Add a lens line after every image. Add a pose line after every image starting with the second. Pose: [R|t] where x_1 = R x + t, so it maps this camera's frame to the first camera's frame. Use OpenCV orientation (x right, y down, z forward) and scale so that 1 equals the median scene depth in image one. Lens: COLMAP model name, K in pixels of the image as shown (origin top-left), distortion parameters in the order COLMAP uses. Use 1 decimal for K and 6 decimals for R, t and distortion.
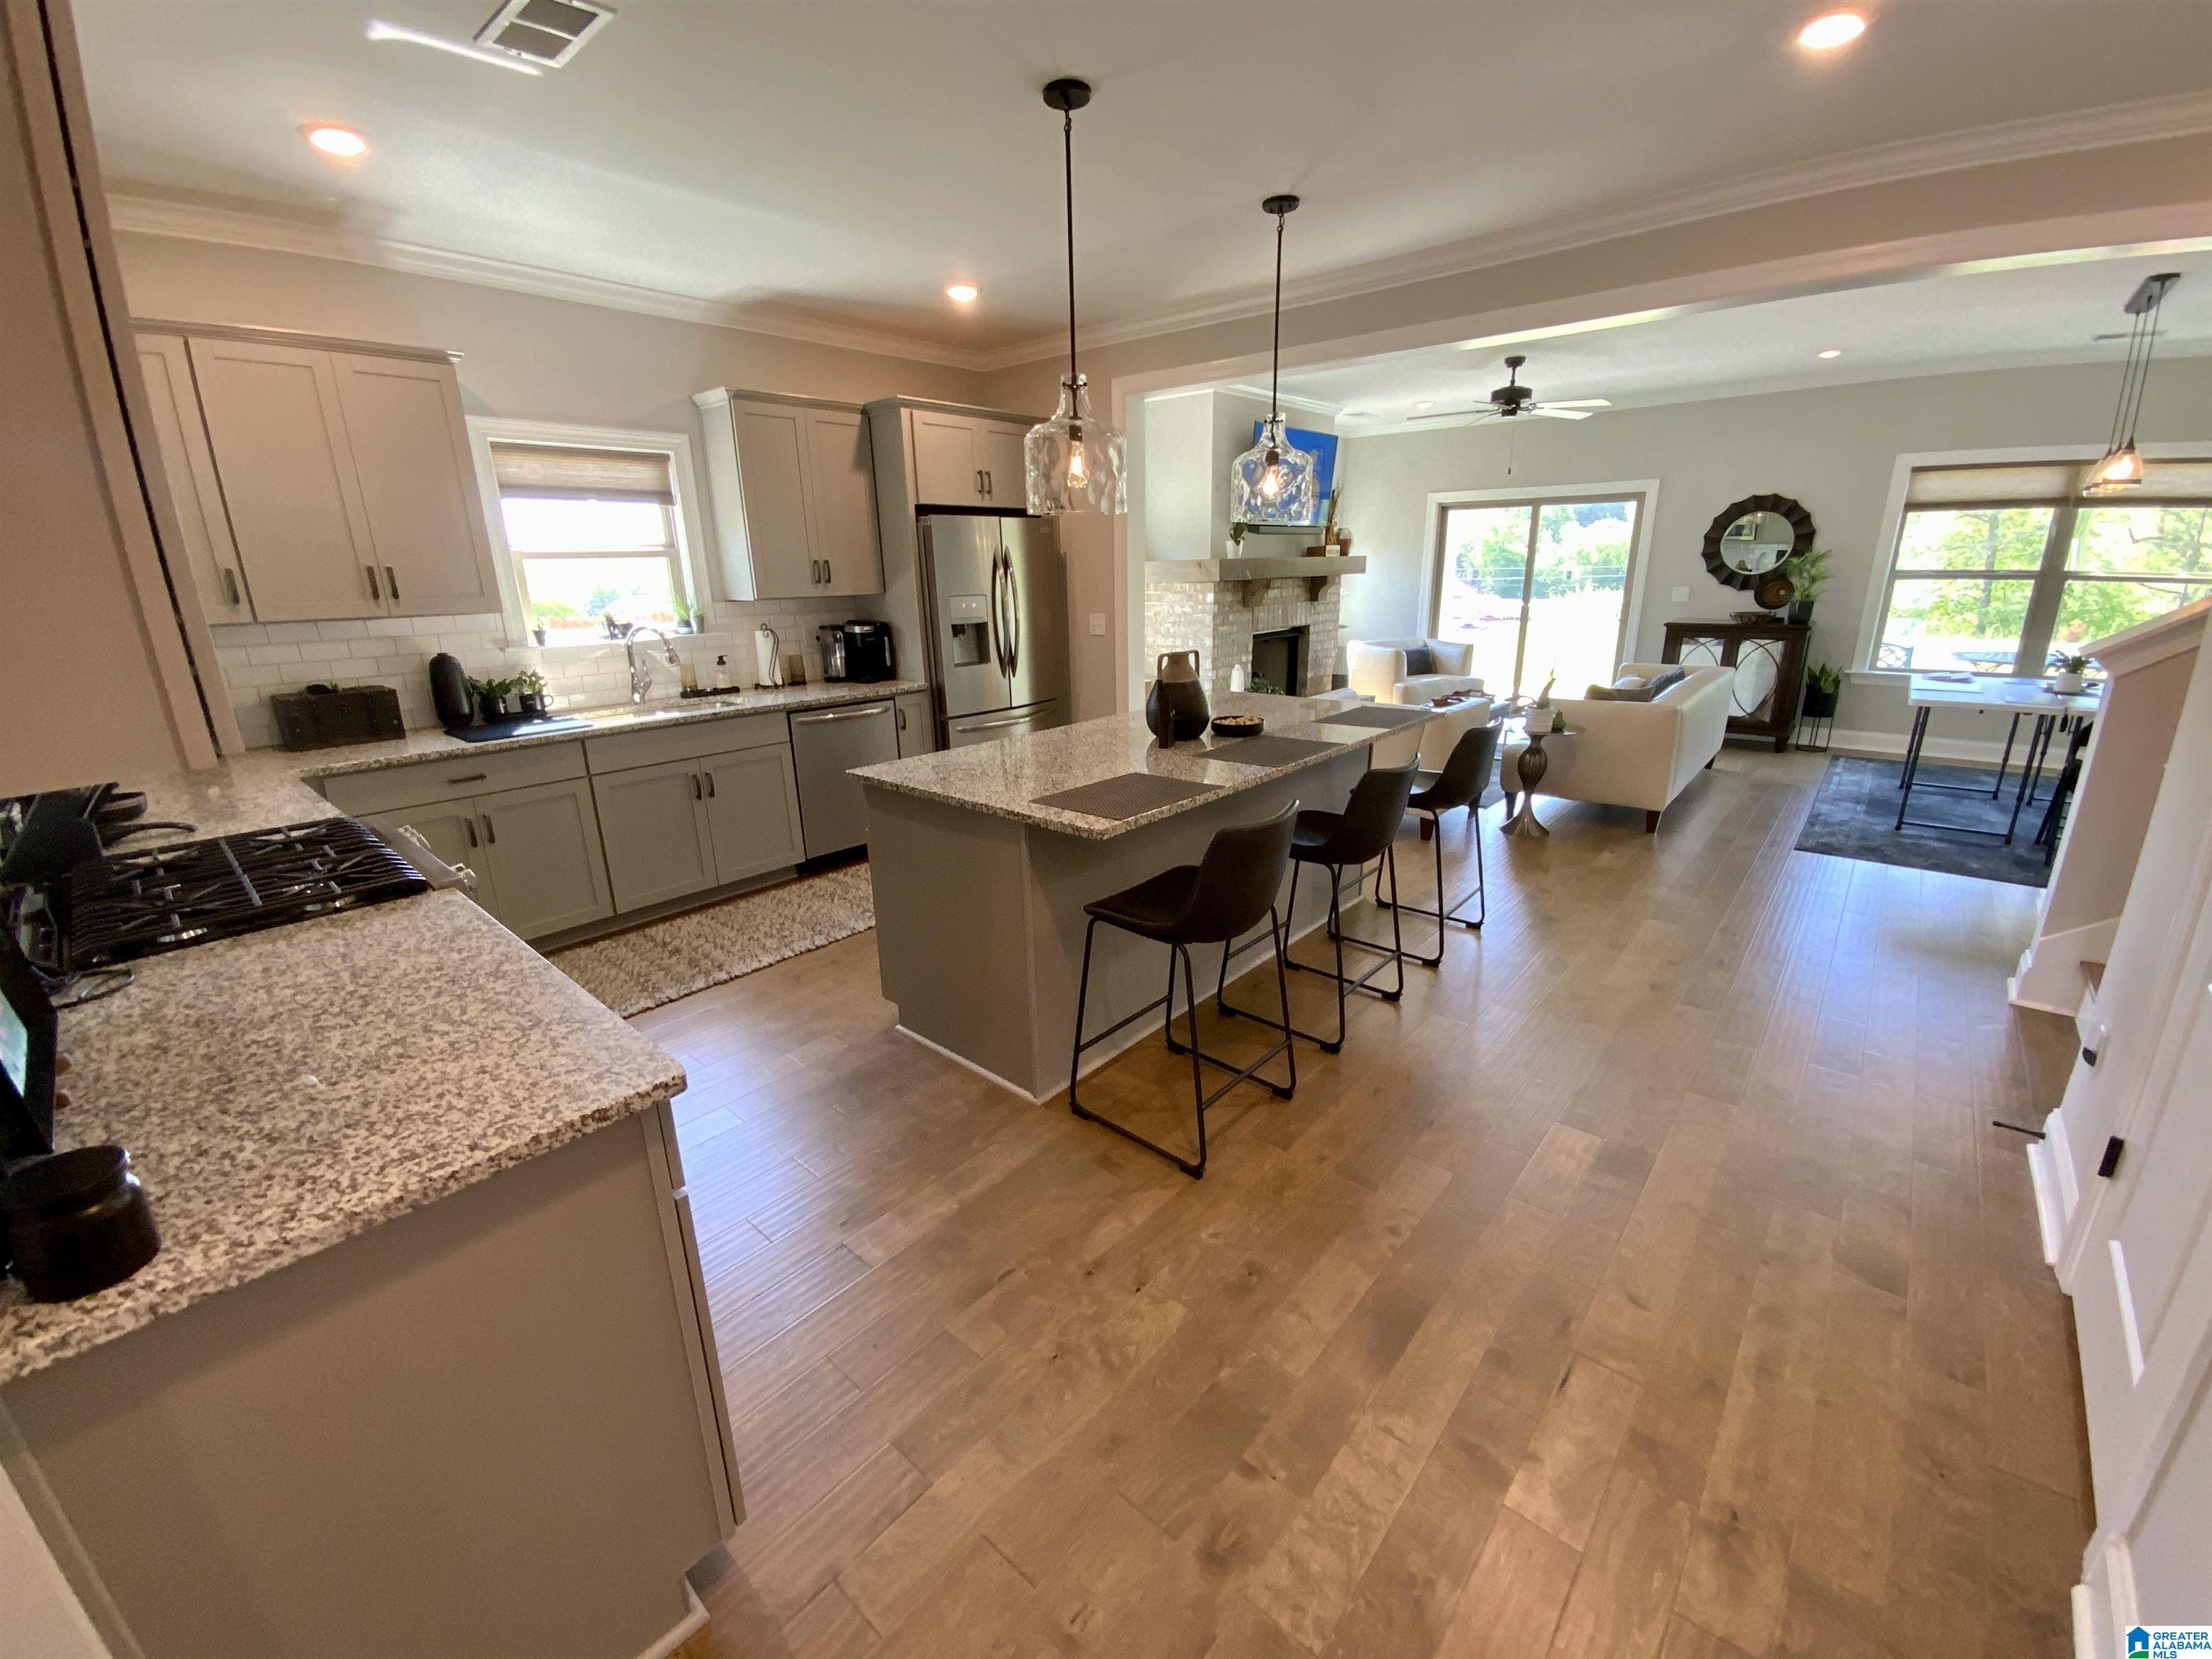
lens RADIAL K [[906.1, 0, 1106.1], [0, 906.1, 830.9], [0, 0, 1]] dist [0.033087, -0.022079]
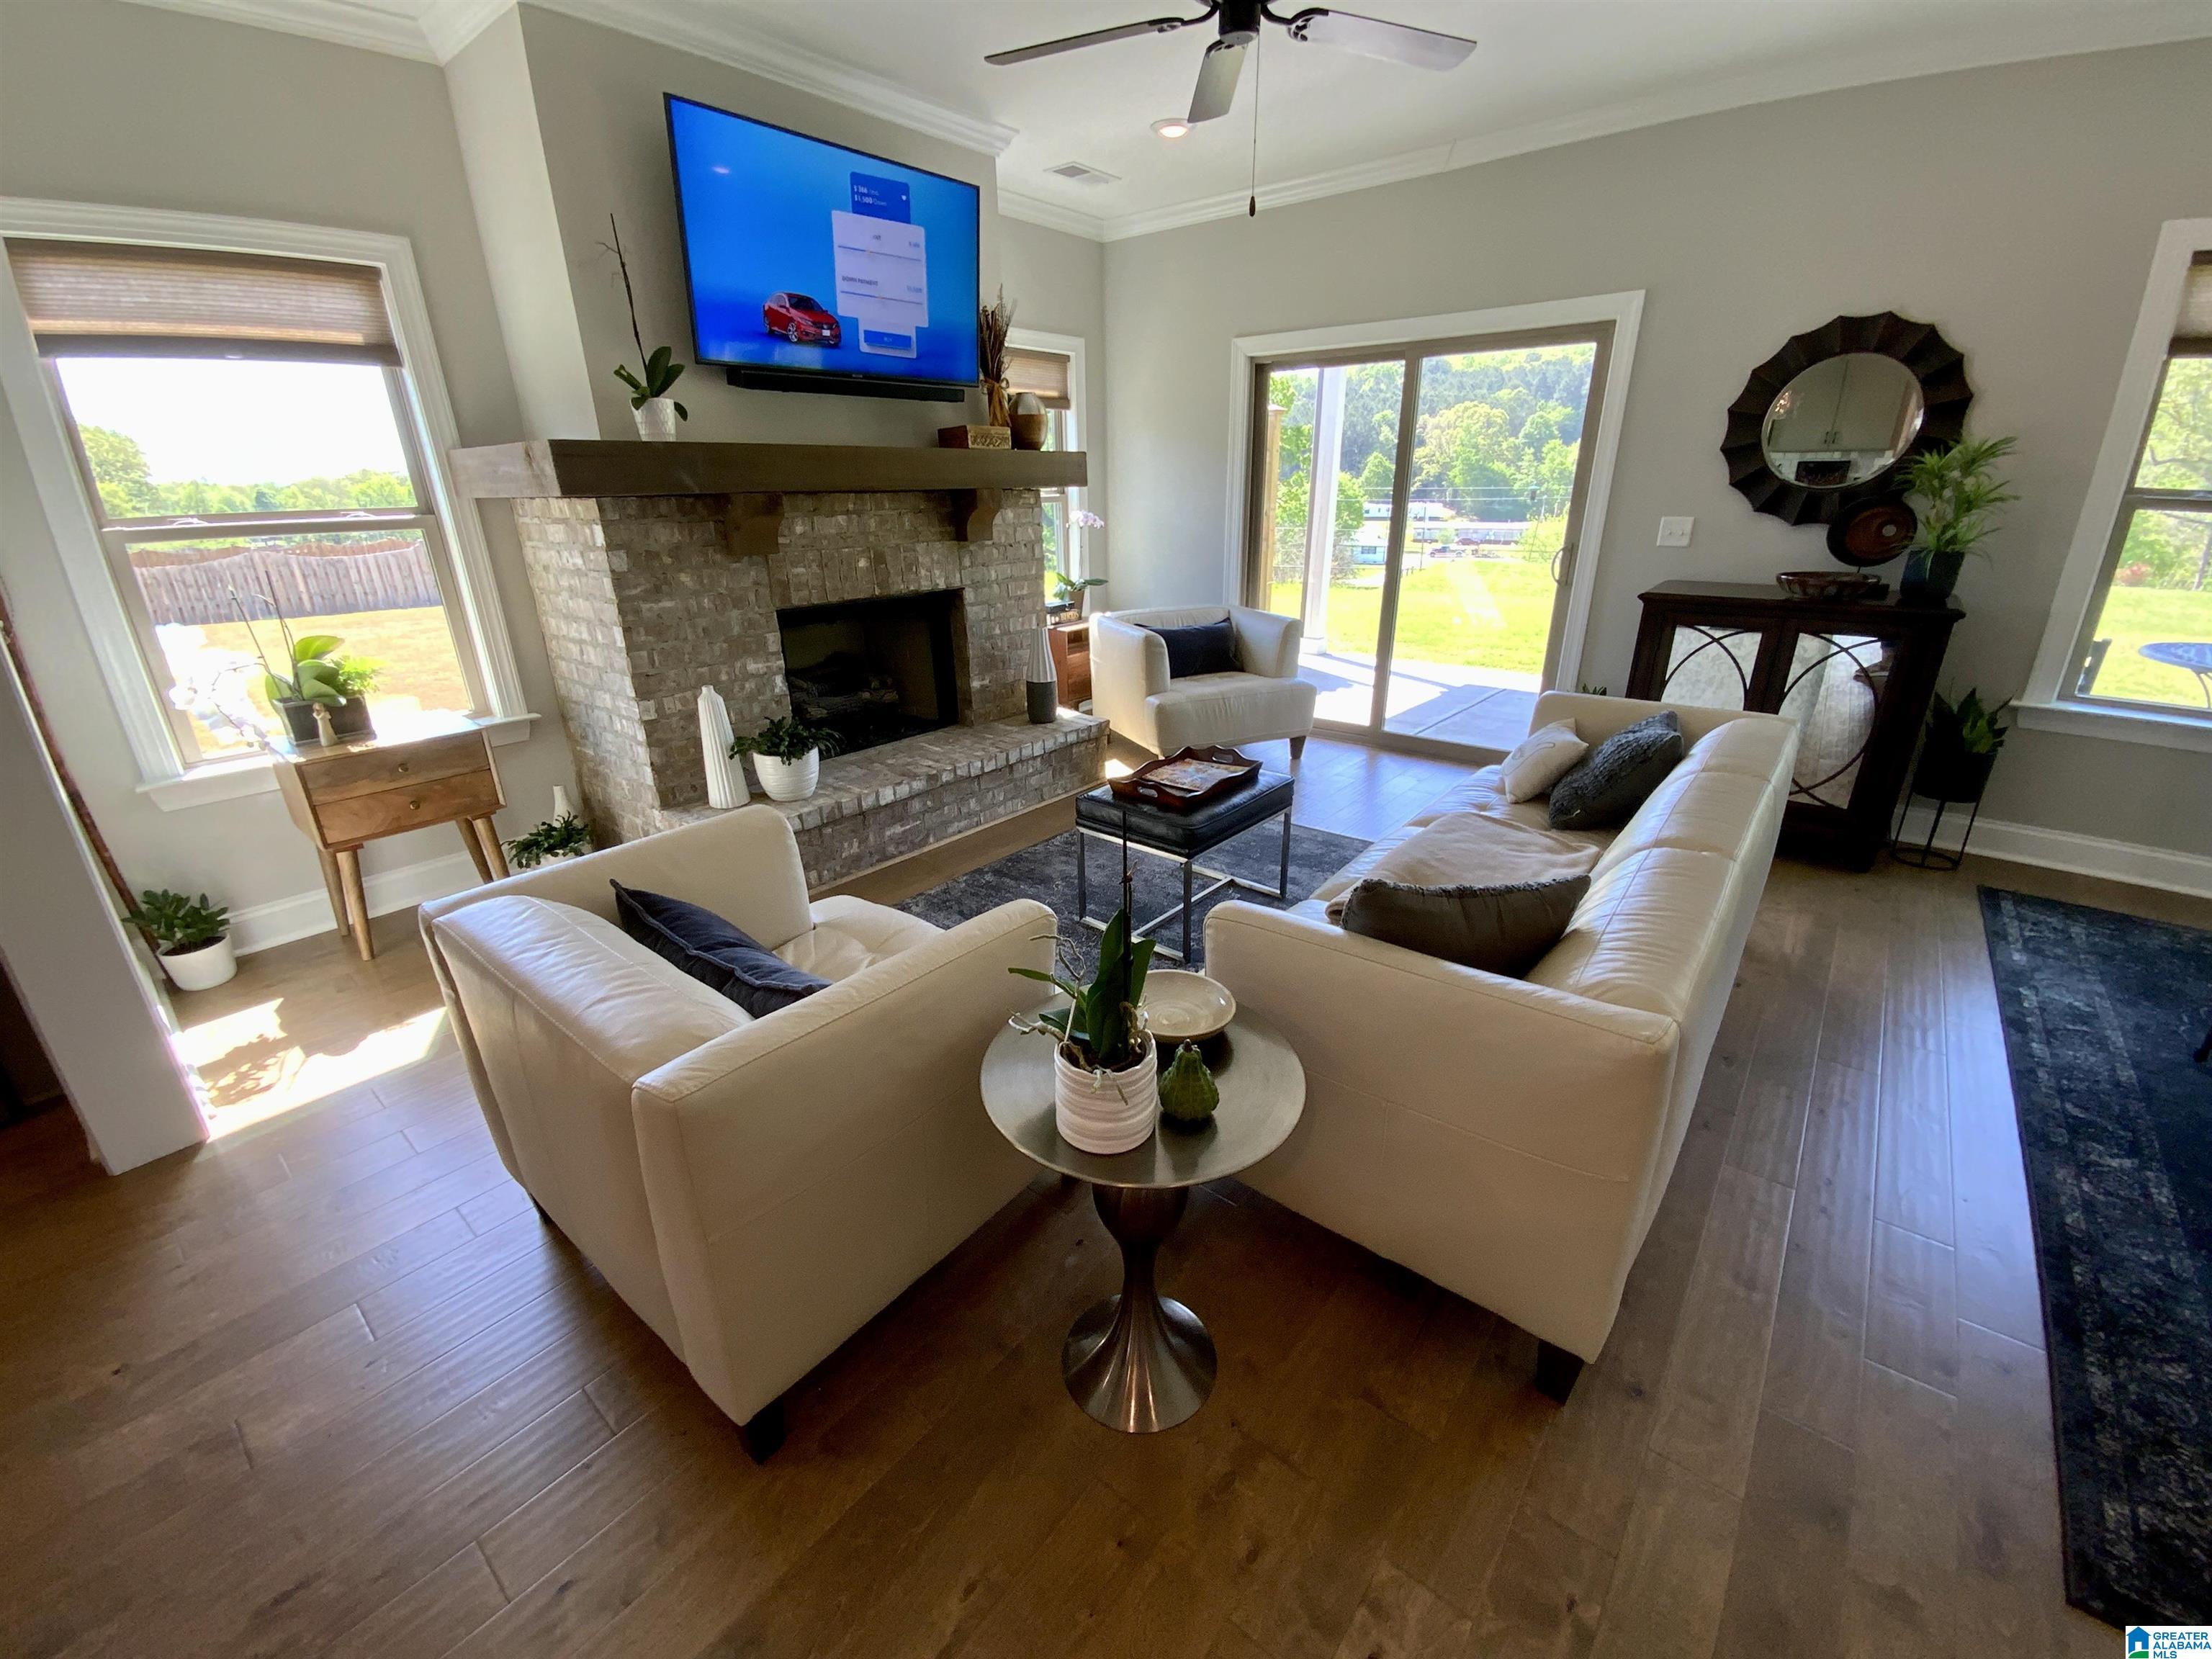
lens RADIAL K [[906.1, 0, 1106.1], [0, 906.1, 830.9], [0, 0, 1]] dist [0.033087, -0.022079]
pose [[0.999672, -0.003854, 0.025322, 0.319607], [0.001801, 0.996743, 0.080626, -0.143876], [-0.025551, -0.080554, 0.996423, 0.523719]]
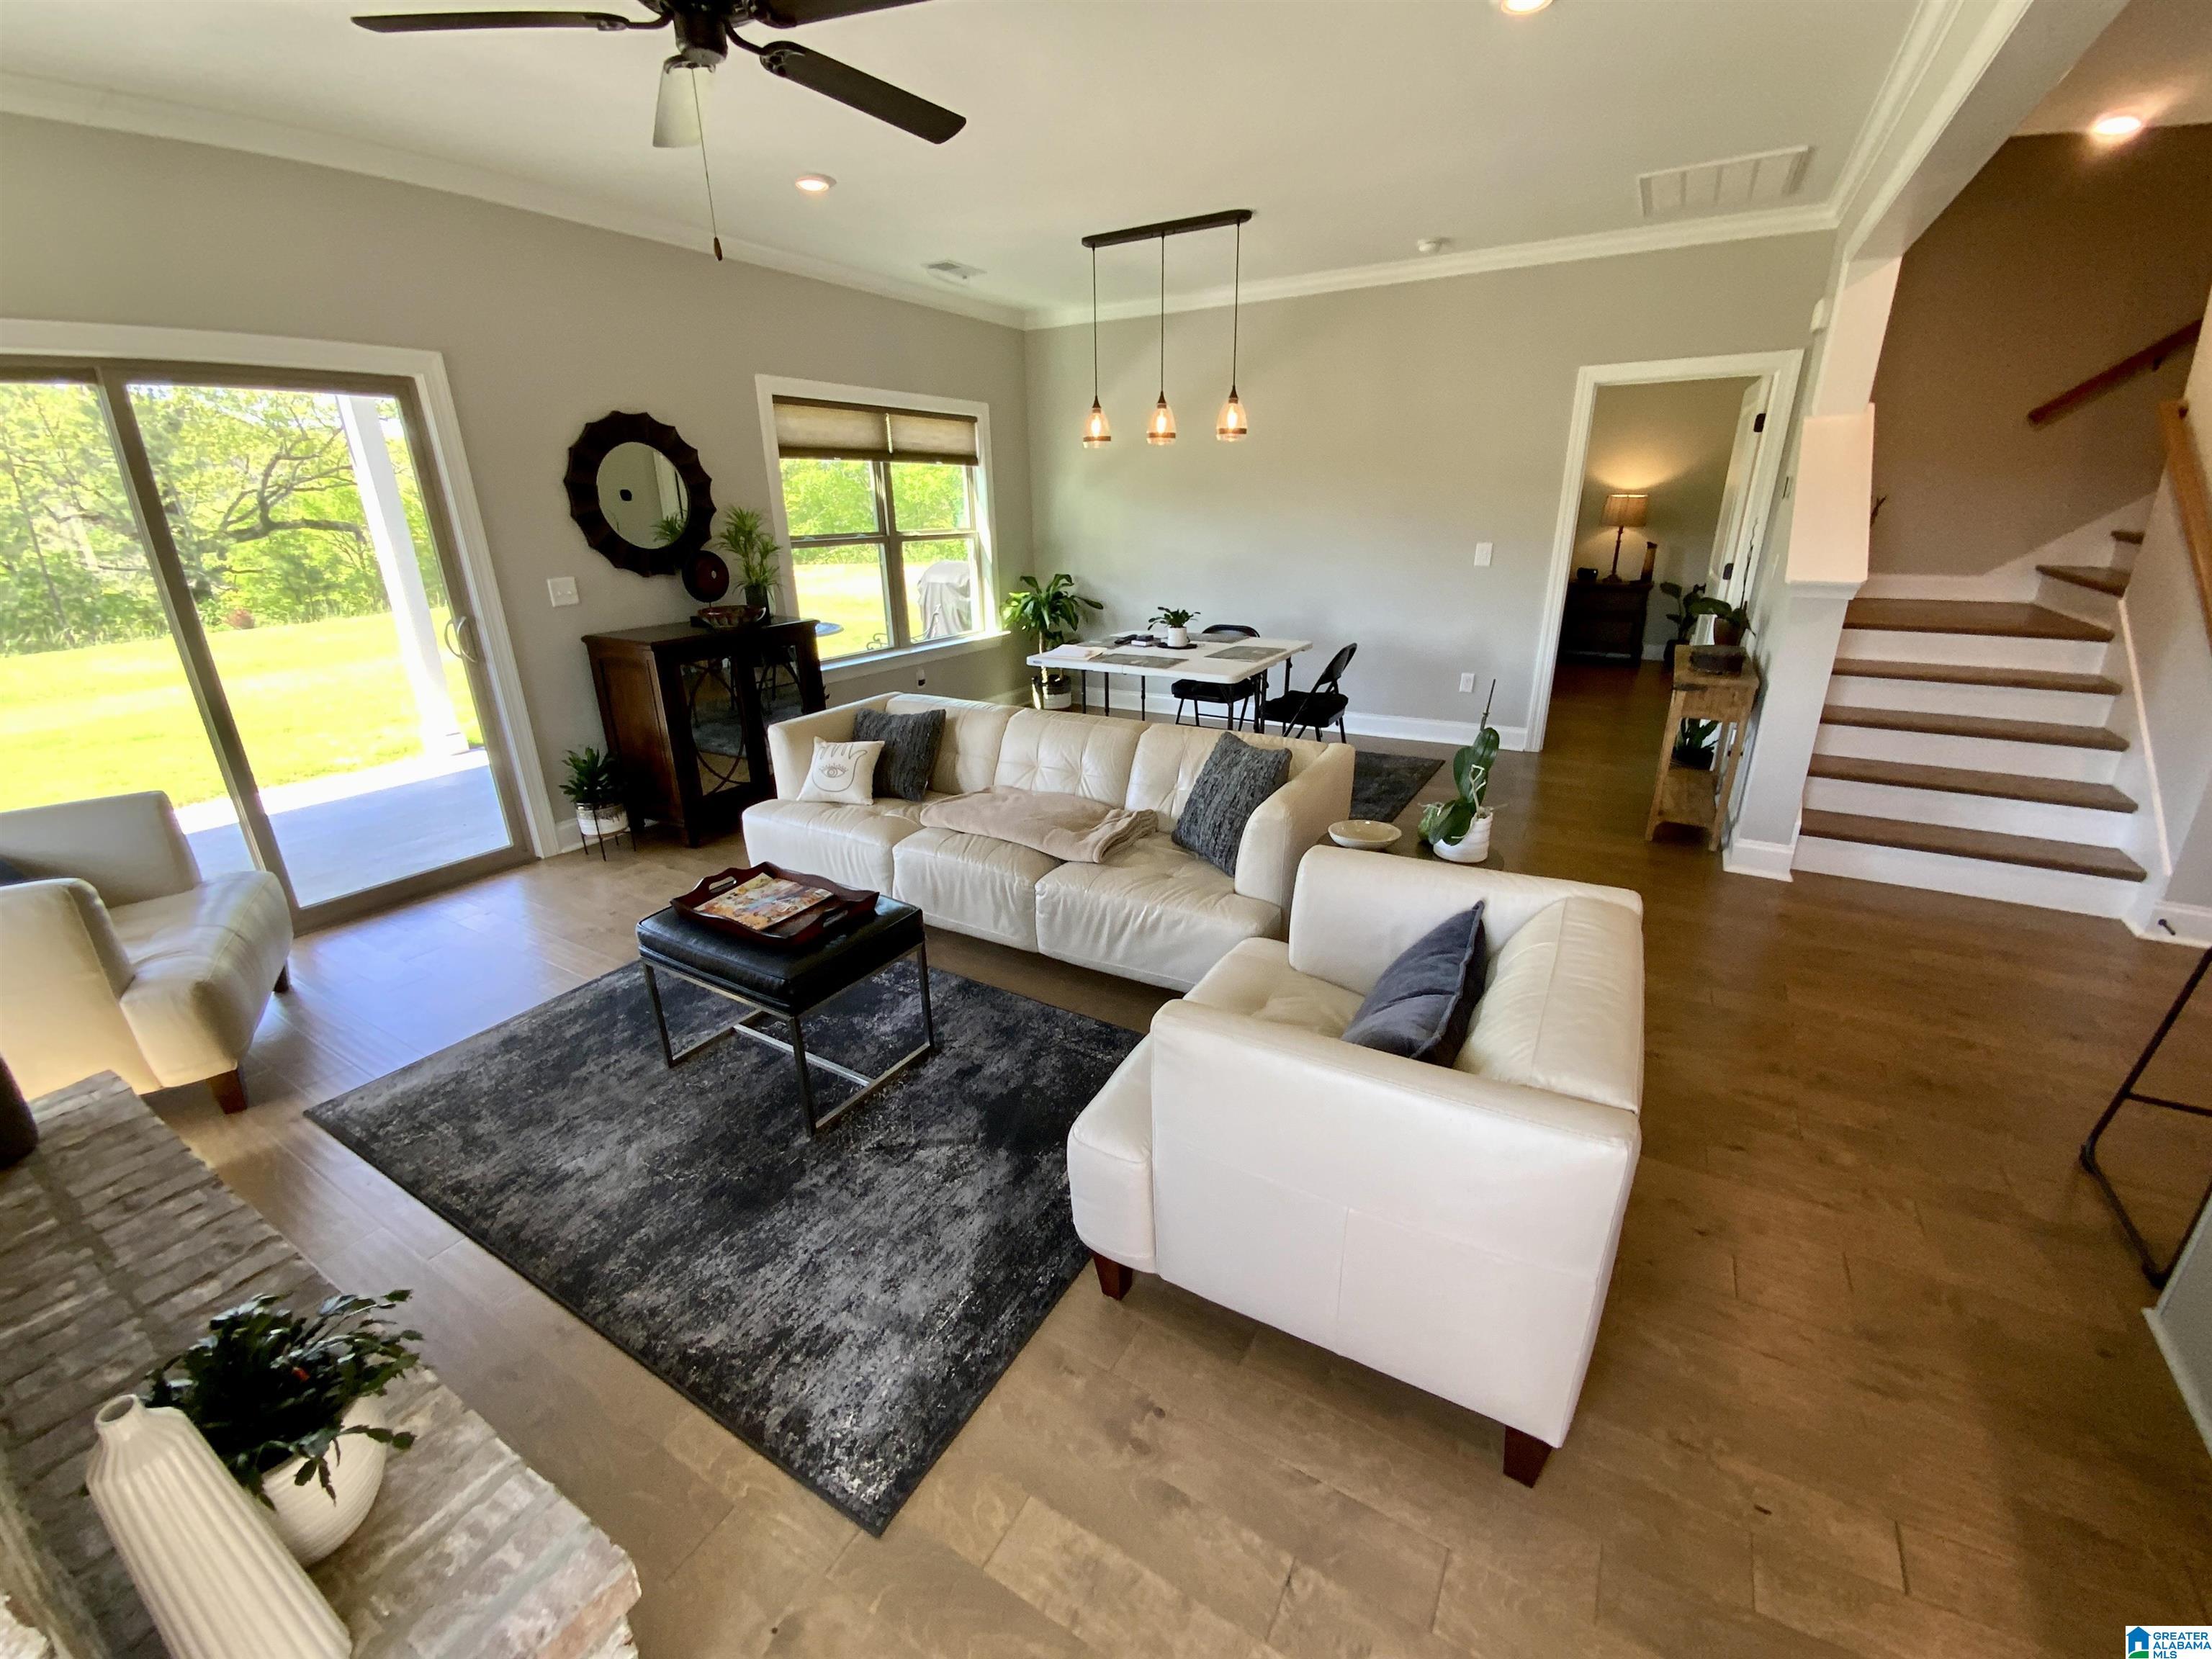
lens RADIAL K [[906.1, 0, 1106.1], [0, 906.1, 830.9], [0, 0, 1]] dist [0.033087, -0.022079]
pose [[-0.175281, -0.319444, 0.931253, 0.034550], [0.301843, 0.882908, 0.359673, -0.246484], [-0.937106, 0.344136, -0.058335, 0.833696]]
